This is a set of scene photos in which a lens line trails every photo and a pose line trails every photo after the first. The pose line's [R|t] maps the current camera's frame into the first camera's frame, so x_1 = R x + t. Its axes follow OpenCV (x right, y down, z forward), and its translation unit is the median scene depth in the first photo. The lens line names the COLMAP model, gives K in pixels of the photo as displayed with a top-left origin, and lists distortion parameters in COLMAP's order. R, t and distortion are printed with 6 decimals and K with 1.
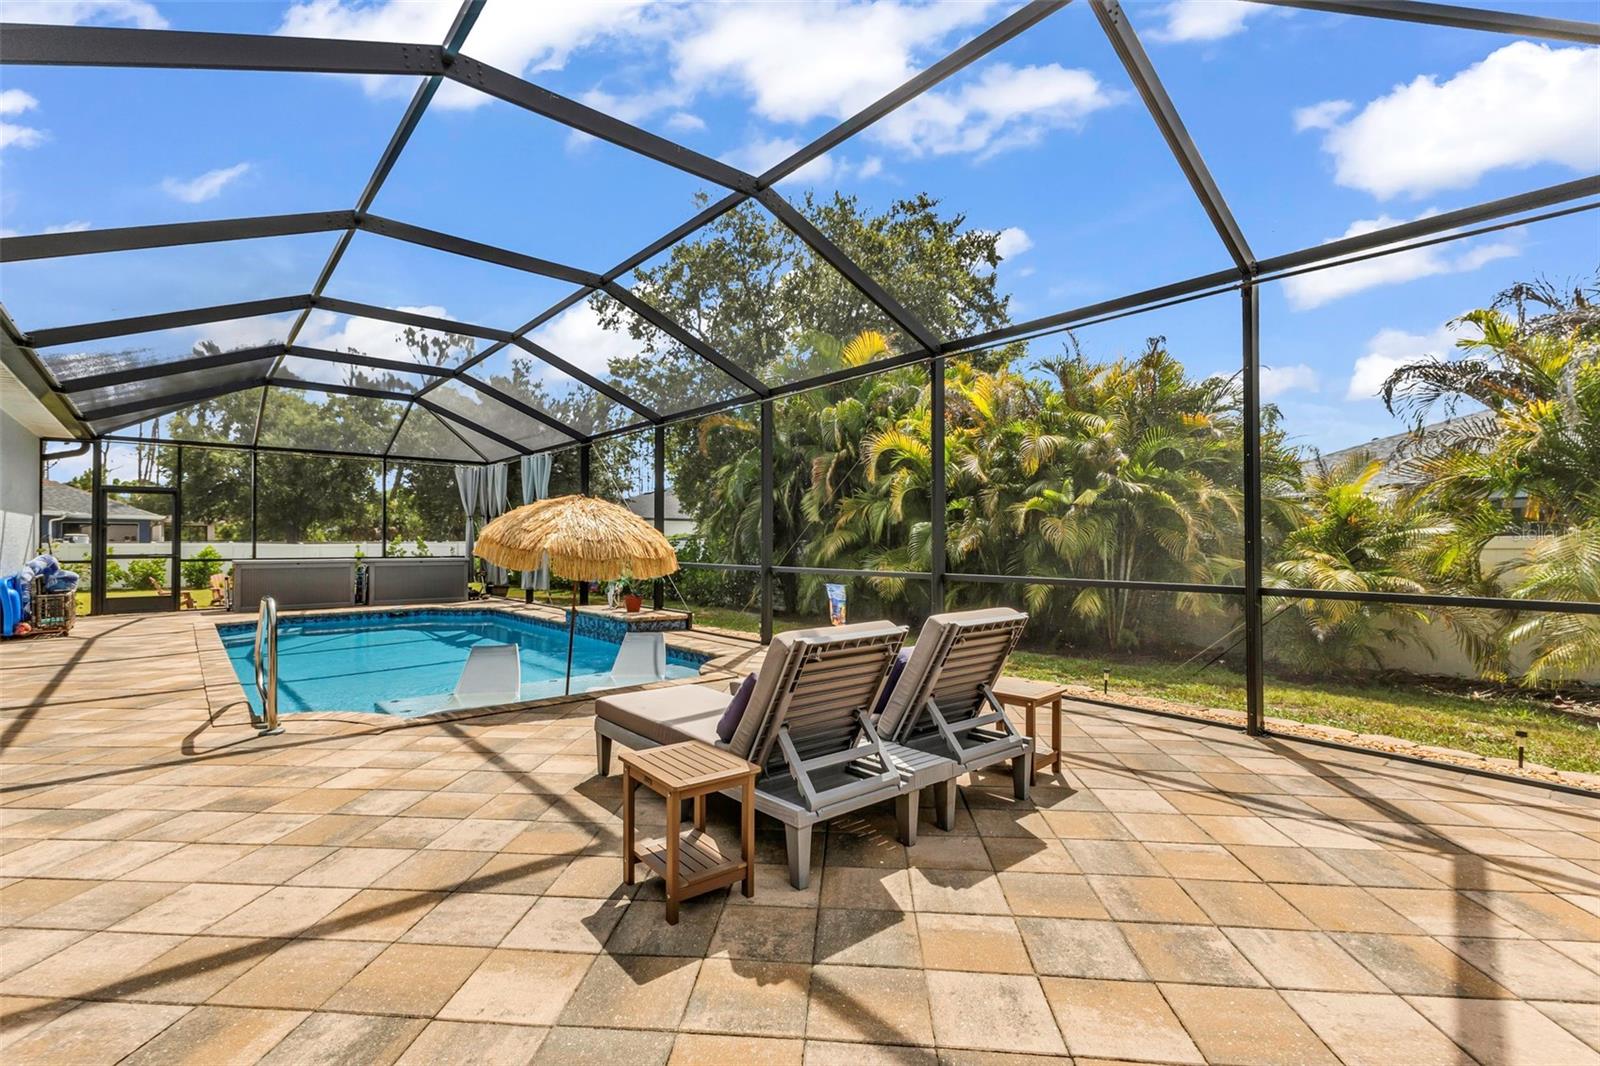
lens RADIAL K [[709.4, 0, 798.6], [0, 709.4, 530.9], [0, 0, 1]] dist [0.019127, -0.007124]
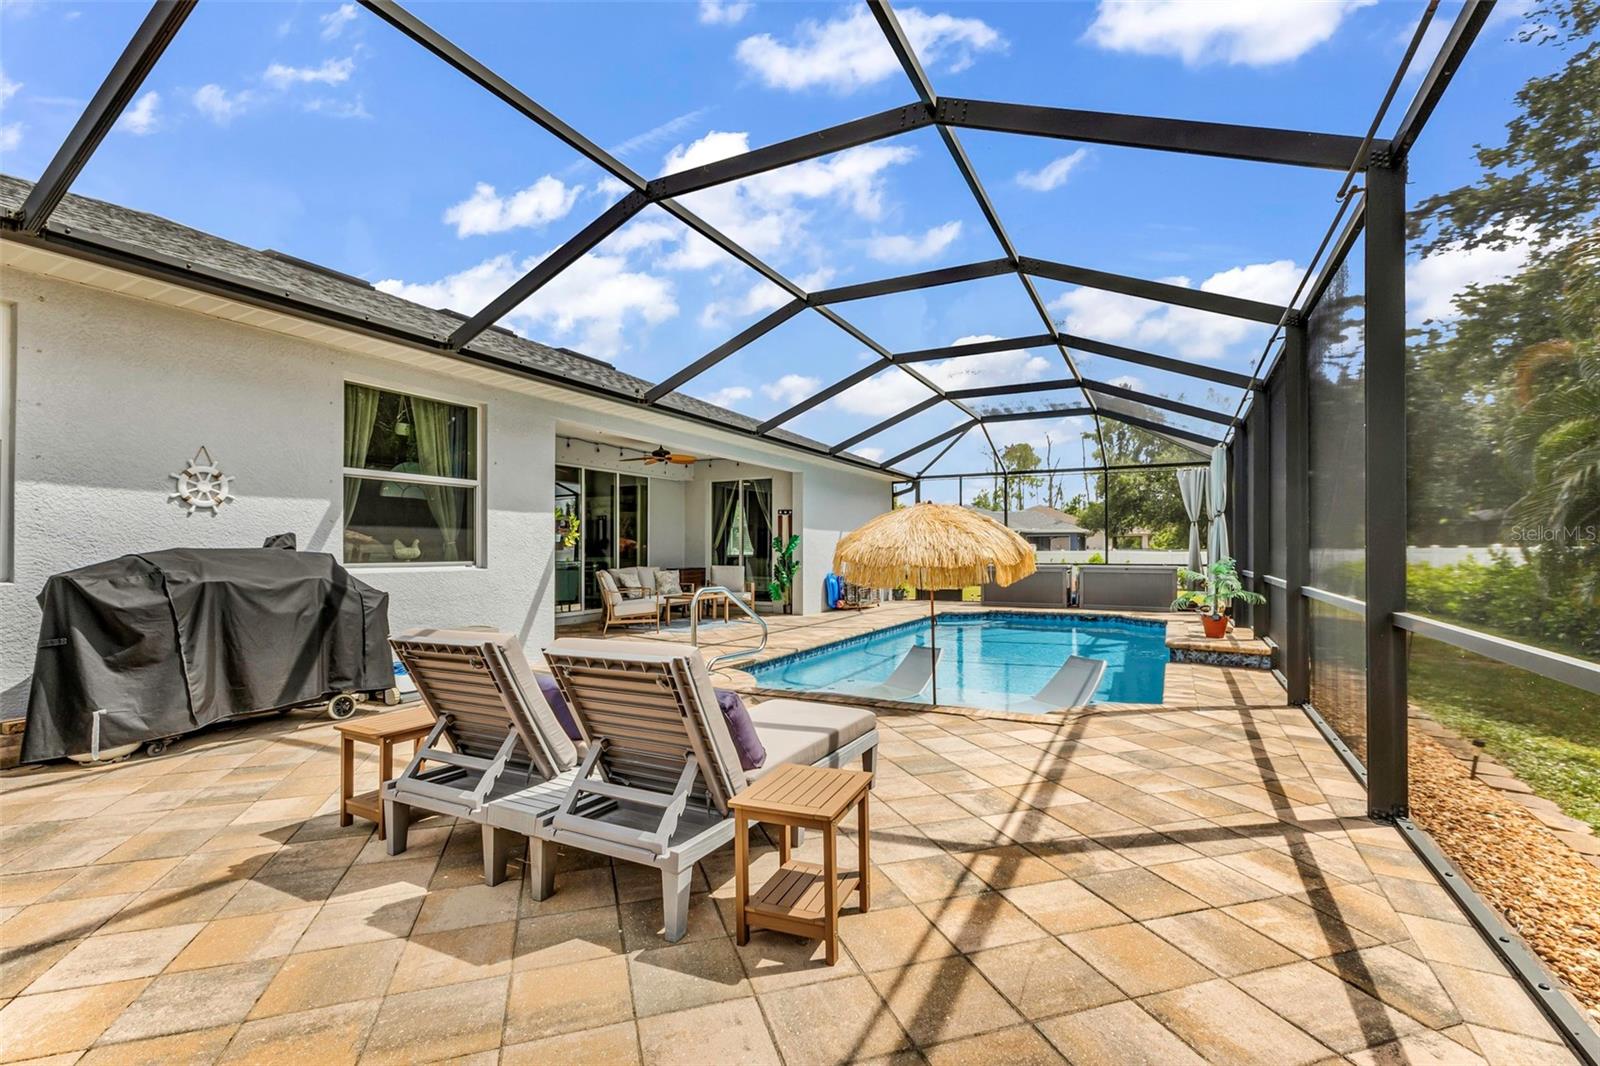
lens RADIAL K [[709.4, 0, 800.8], [0, 709.4, 523.6], [0, 0, 1]] dist [0.019127, -0.007124]
pose [[0.387975, -0.035649, -0.920980, 0.255420], [0.016855, 0.999359, -0.031583, 0.004142], [0.921516, -0.003270, 0.388327, 0.223123]]
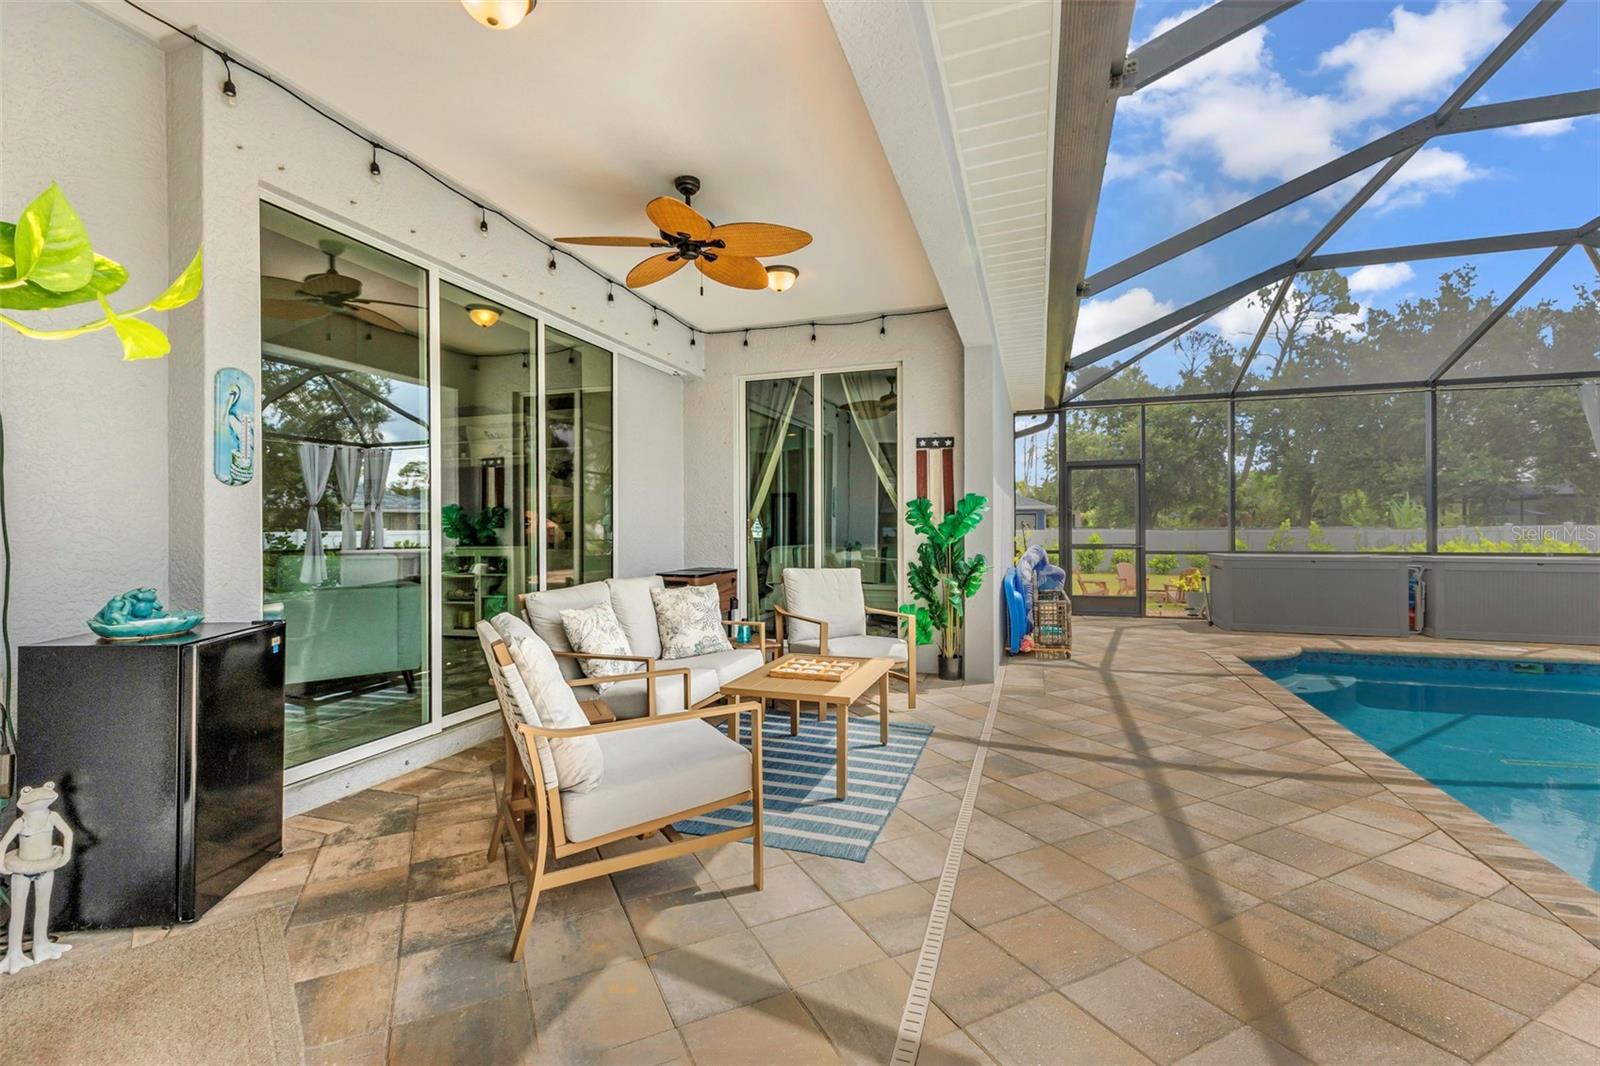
lens RADIAL K [[709.4, 0, 805.5], [0, 709.4, 516.2], [0, 0, 1]] dist [0.019127, -0.007124]
pose [[0.502097, -0.019955, -0.864581, -0.402779], [0.019585, 0.999740, -0.011701, 0.005071], [0.864589, -0.011058, 0.502357, 0.313562]]
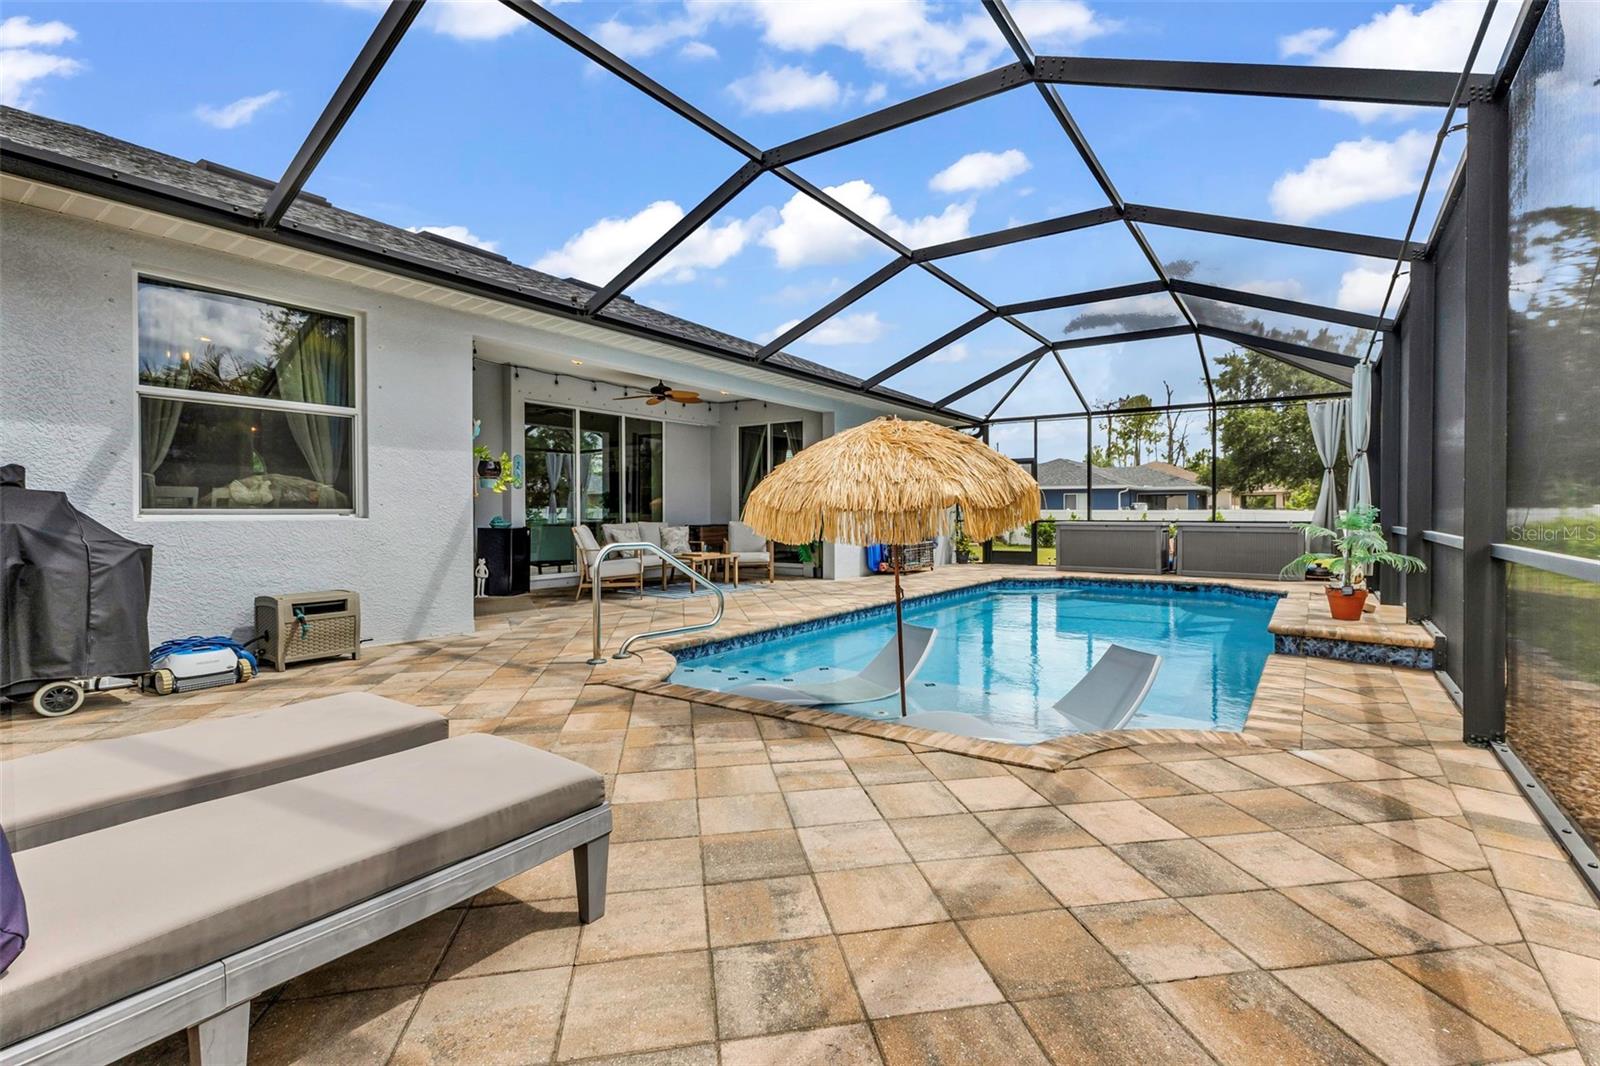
lens RADIAL K [[709.4, 0, 828.6], [0, 709.4, 500.7], [0, 0, 1]] dist [0.019127, -0.007124]
pose [[0.276578, -0.017876, -0.960825, 0.147638], [0.016923, 0.999763, -0.013729, 0.018947], [0.960842, -0.012463, 0.276815, 0.381146]]
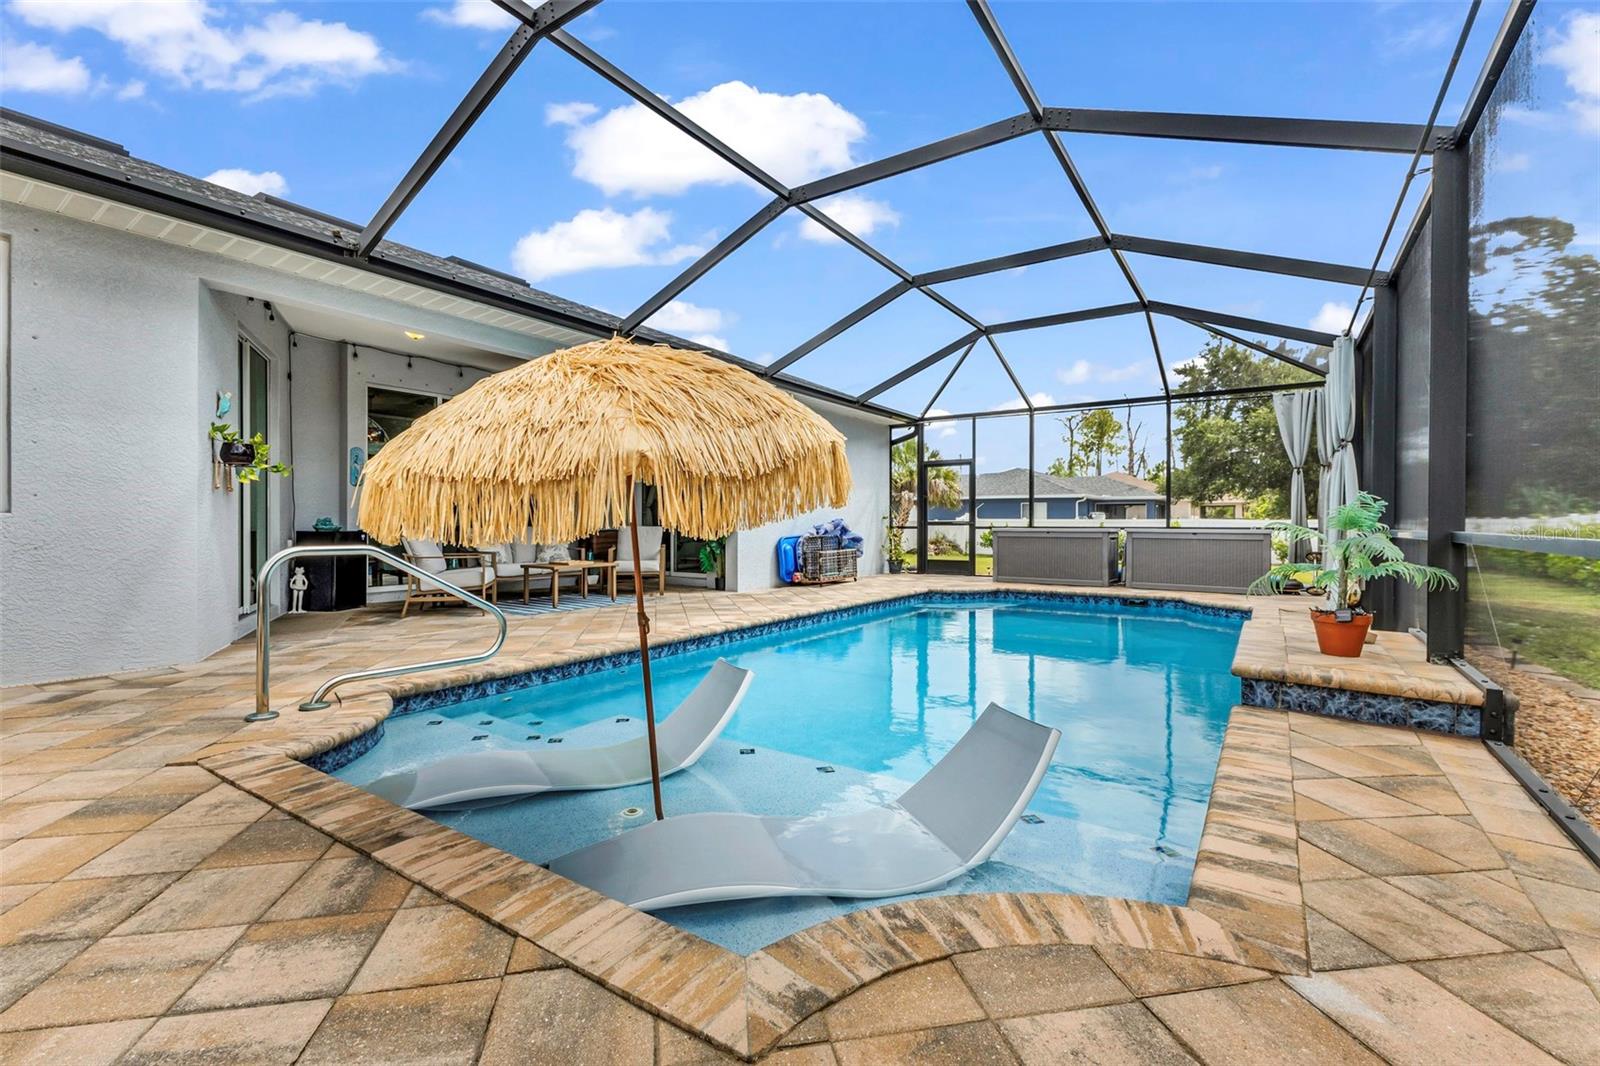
lens RADIAL K [[709.4, 0, 780.6], [0, 709.4, 506.2], [0, 0, 1]] dist [0.019127, -0.007124]
pose [[0.269219, -0.022154, -0.962824, 0.061602], [0.014841, 0.999712, -0.018853, 0.026881], [0.962965, -0.009214, 0.269470, 0.473605]]
